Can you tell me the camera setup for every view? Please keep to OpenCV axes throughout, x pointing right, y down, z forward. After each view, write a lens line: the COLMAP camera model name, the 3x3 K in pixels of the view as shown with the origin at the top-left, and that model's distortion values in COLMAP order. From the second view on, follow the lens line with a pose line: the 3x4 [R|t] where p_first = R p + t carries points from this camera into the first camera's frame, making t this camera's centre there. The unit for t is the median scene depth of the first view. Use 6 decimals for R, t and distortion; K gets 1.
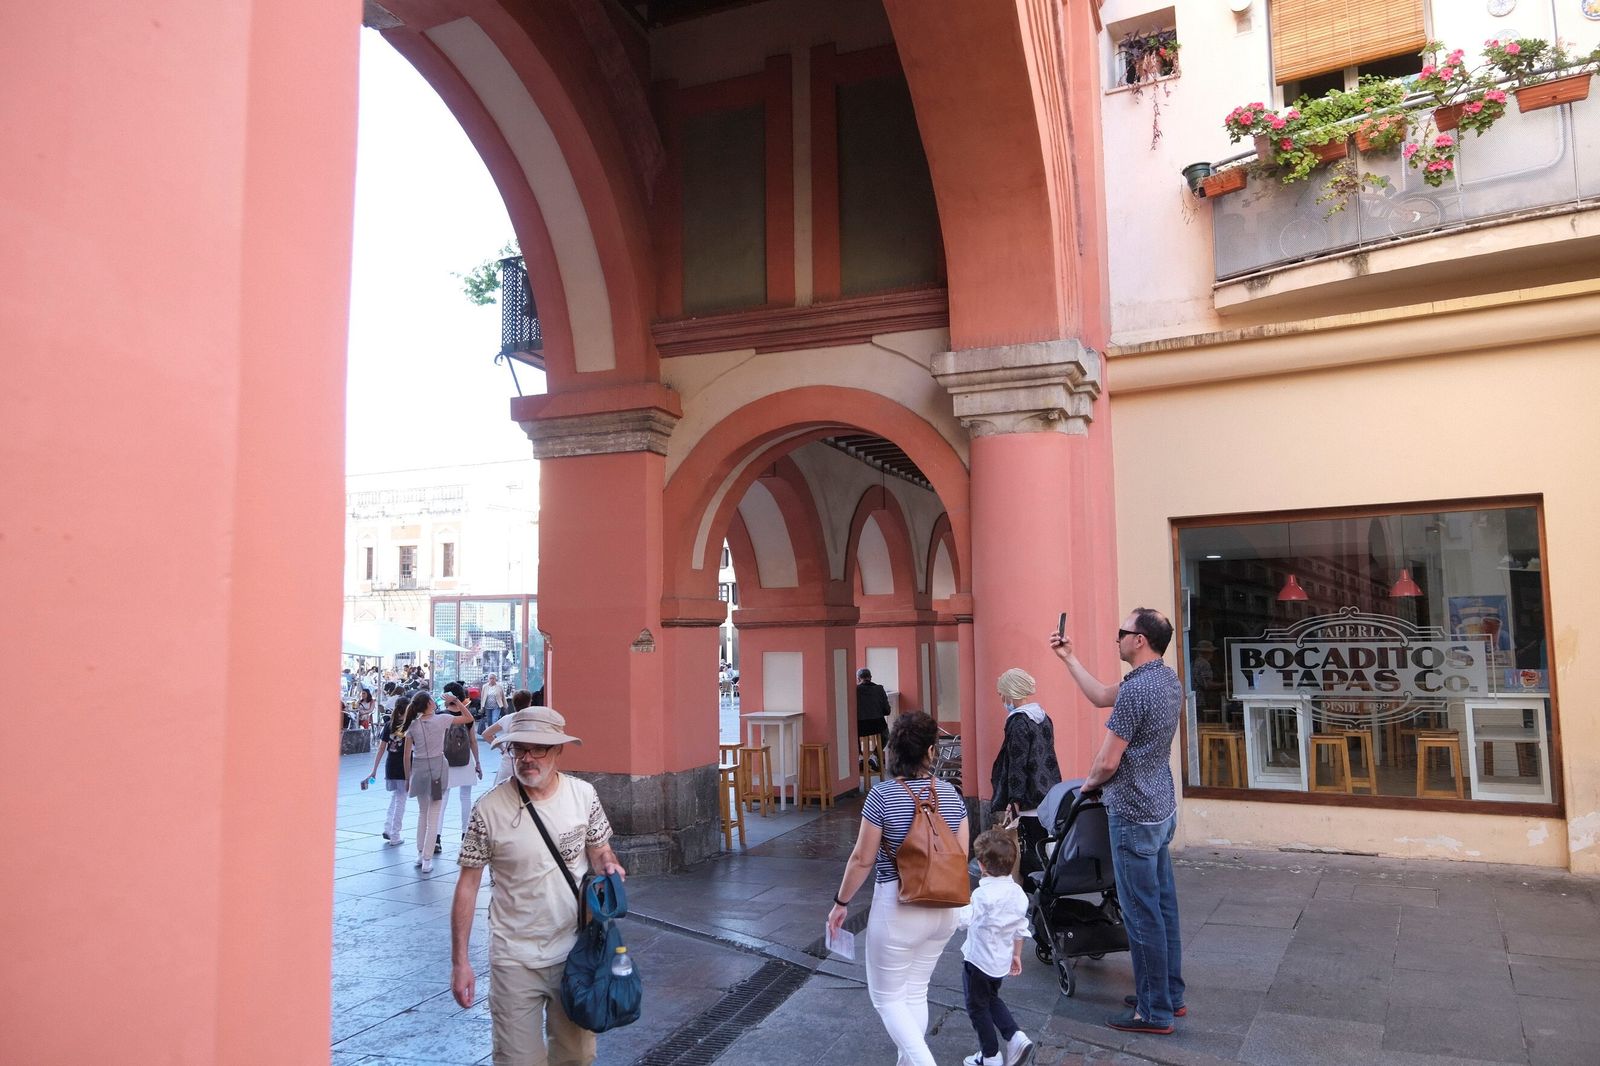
lens RADIAL K [[1169.8, 0, 799.9], [0, 1169.8, 535.4], [0, 0, 1]] dist [0.008353, -0.001734]
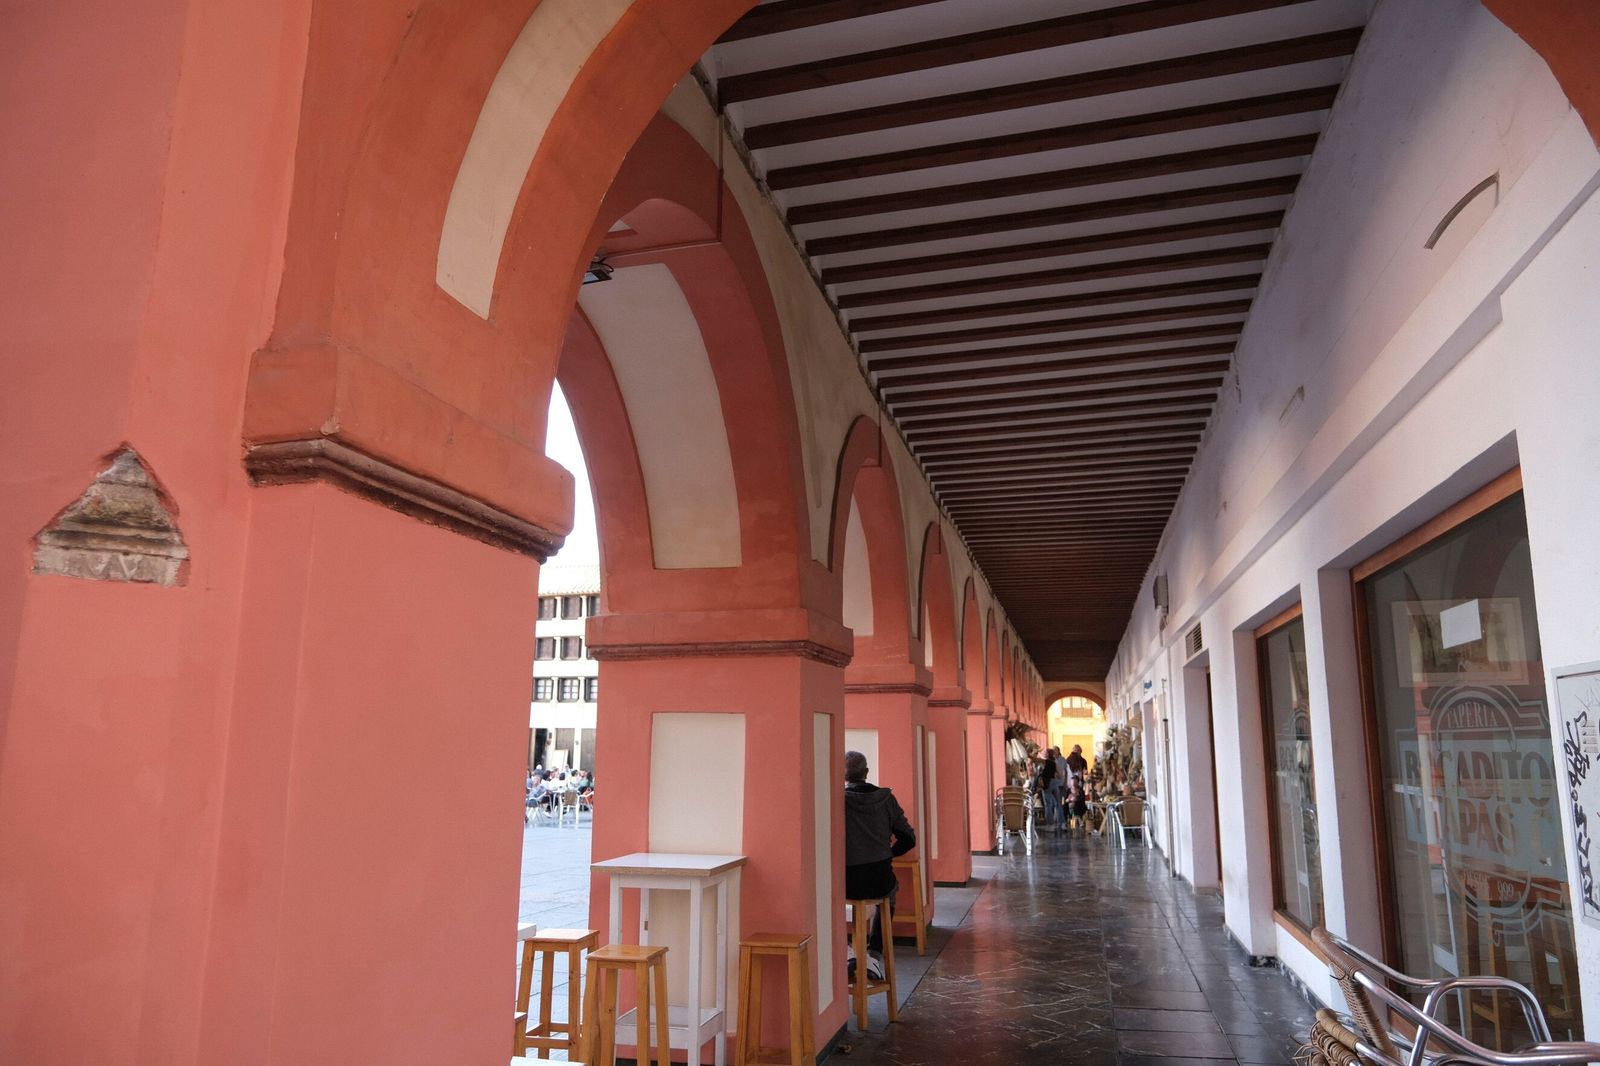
lens RADIAL K [[1107.4, 0, 801.2], [0, 1107.4, 528.9], [0, 0, 1]] dist [-0.020952, -0.000214]
pose [[0.990597, 0.048370, 0.127974, -0.033830], [-0.033412, 0.992622, -0.116553, 0.080132], [-0.132667, 0.111181, 0.984905, 0.596687]]
